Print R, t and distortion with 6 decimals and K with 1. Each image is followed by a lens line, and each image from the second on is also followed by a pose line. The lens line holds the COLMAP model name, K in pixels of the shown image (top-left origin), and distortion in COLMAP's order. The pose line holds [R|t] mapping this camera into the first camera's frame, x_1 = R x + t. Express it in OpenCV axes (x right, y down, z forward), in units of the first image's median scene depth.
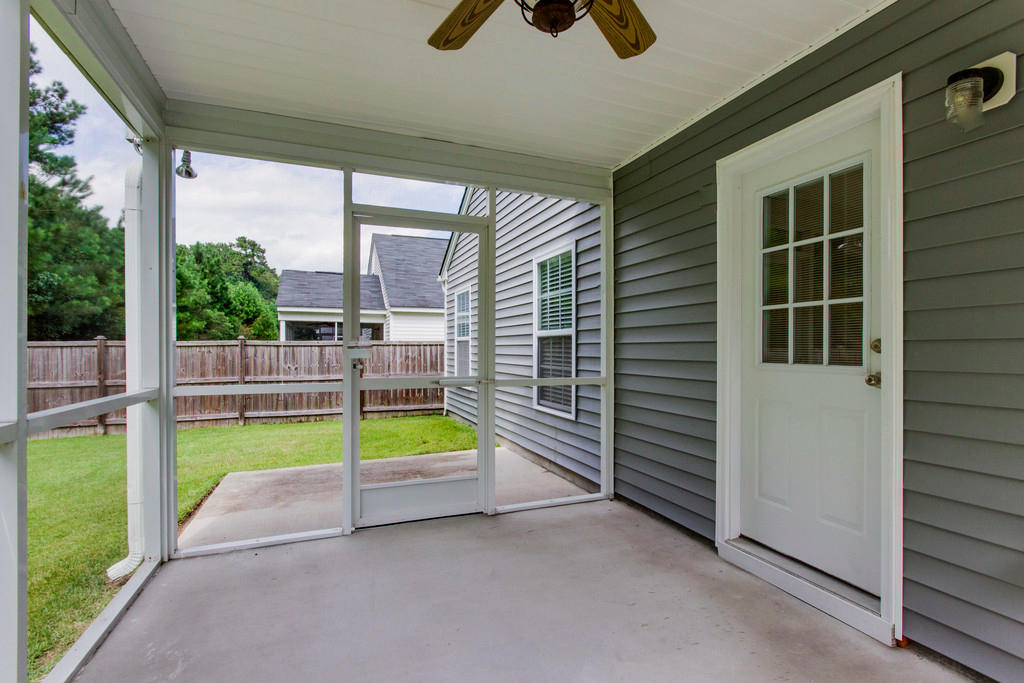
lens RADIAL K [[490.4, 0, 514.7], [0, 490.4, 349.1], [0, 0, 1]] dist [-0.000304, 0.000189]
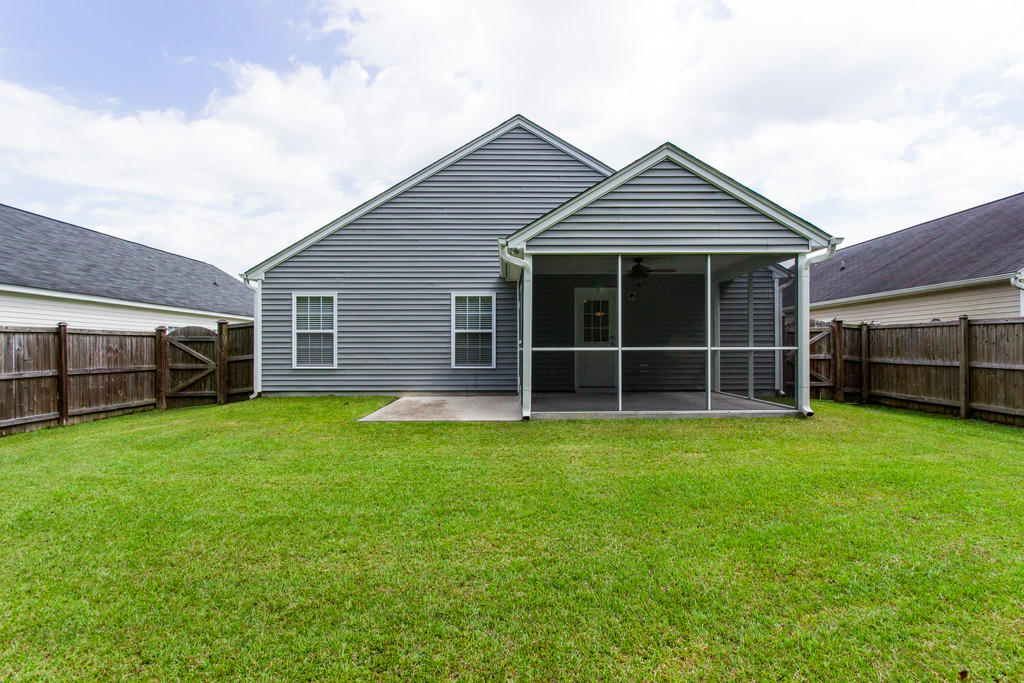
lens RADIAL K [[473.5, 0, 514.0], [0, 473.5, 349.6], [0, 0, 1]] dist [0.001610, -0.000176]
pose [[0.355588, 0.001578, 0.934642, -0.852142], [0.003888, 0.999987, -0.003167, 0.026182], [-0.934635, 0.004761, 0.355577, 0.042461]]
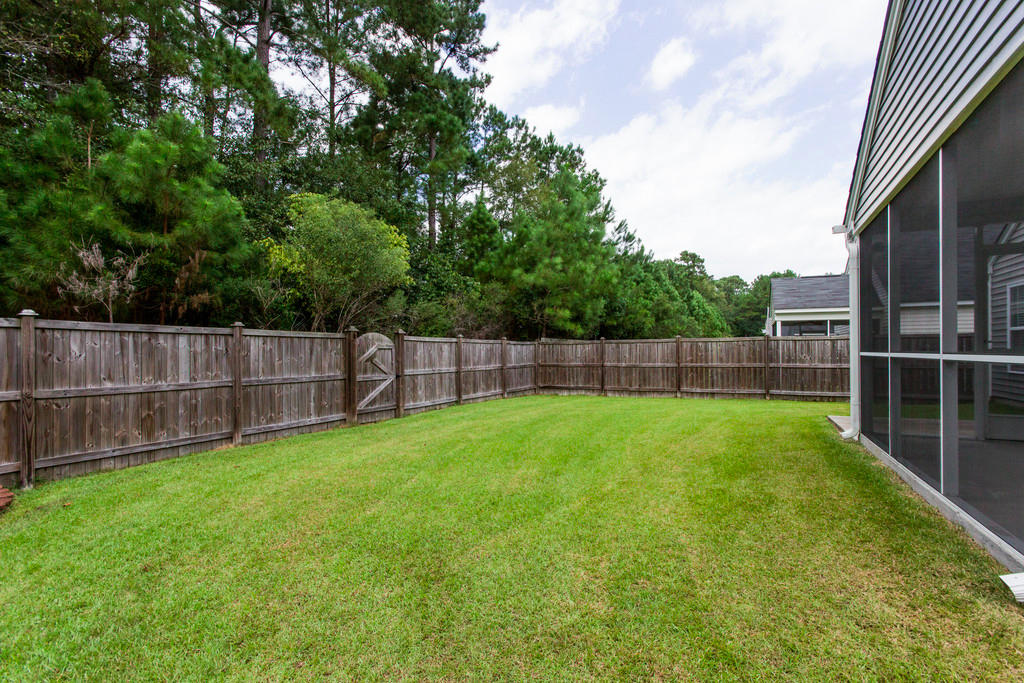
lens RADIAL K [[473.5, 0, 514.0], [0, 473.5, 349.6], [0, 0, 1]] dist [0.001610, -0.000176]
pose [[0.673062, -0.003130, -0.739579, -0.066672], [0.002886, 0.999995, -0.001605, 0.018769], [0.739580, -0.001054, 0.673068, -0.394796]]
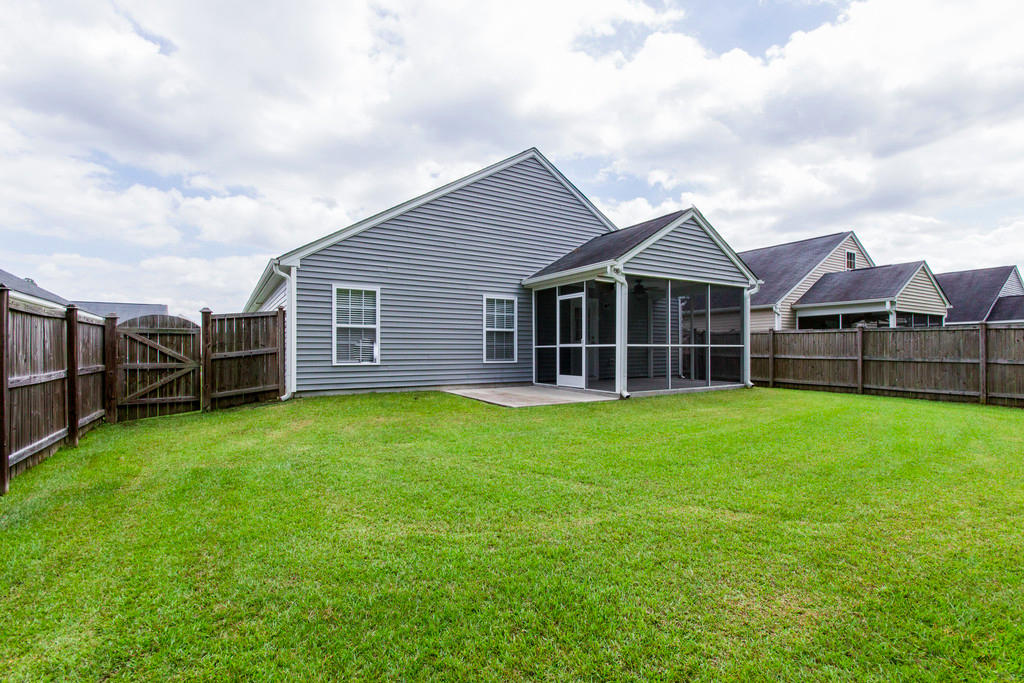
lens RADIAL K [[473.5, 0, 514.0], [0, 473.5, 349.6], [0, 0, 1]] dist [0.001610, -0.000176]
pose [[-0.184816, 0.002285, 0.982770, -1.060157], [0.002804, 0.999994, -0.001798, 0.032704], [-0.982769, 0.002424, -0.184822, 0.643921]]
